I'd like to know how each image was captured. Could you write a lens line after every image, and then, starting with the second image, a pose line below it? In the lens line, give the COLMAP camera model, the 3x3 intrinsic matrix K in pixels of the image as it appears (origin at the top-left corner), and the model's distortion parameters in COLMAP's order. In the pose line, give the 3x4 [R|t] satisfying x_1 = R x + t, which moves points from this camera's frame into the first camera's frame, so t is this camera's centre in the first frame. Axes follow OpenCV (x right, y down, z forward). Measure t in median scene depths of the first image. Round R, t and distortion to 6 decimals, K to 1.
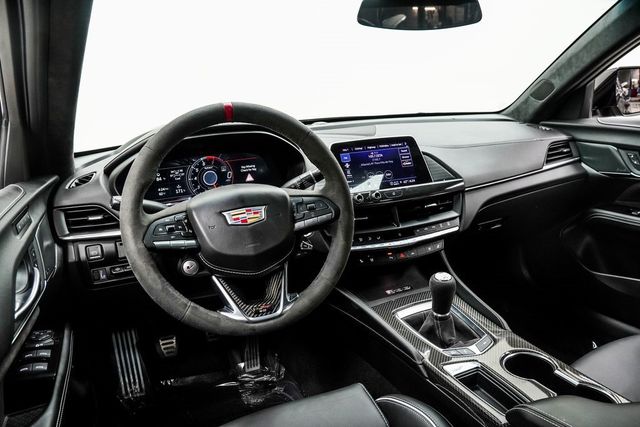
lens RADIAL K [[481.5, 0, 320.0], [0, 481.5, 213.5], [0, 0, 1]] dist [-0.129580, 0.091451]
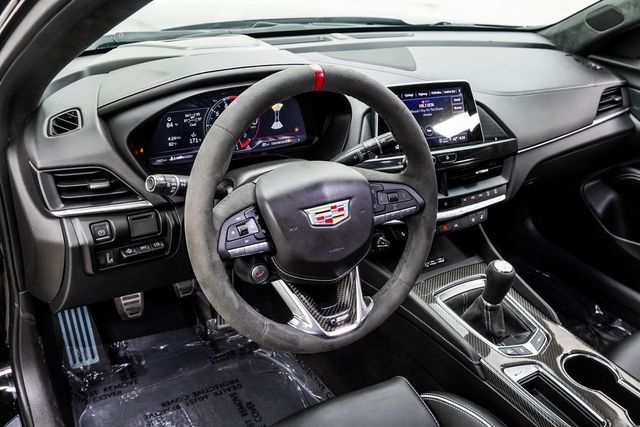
lens RADIAL K [[595.3, 0, 320.0], [0, 595.3, 213.5], [0, 0, 1]] dist [-0.079532, 0.208472]
pose [[0.978246, 0.047565, 0.201922, -0.306977], [-0.094287, 0.968958, 0.228540, -0.184538], [-0.184783, -0.242607, 0.952364, 0.027074]]
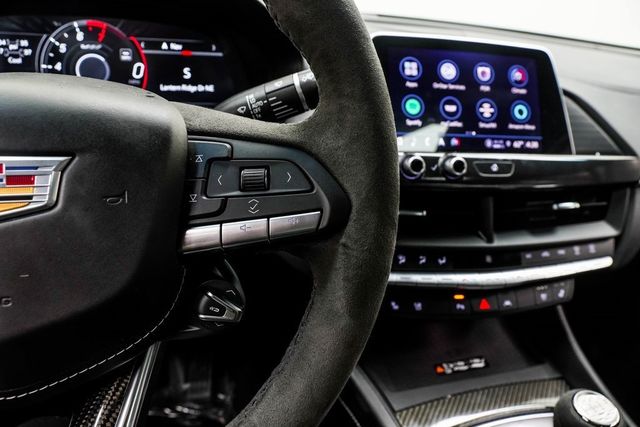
lens RADIAL K [[481.5, 0, 320.0], [0, 481.5, 213.5], [0, 0, 1]] dist [-0.129580, 0.091451]
pose [[0.984322, 0.162994, -0.067400, 0.037780], [-0.154395, 0.980994, 0.117526, -0.029339], [0.085275, -0.105277, 0.990780, 0.627241]]
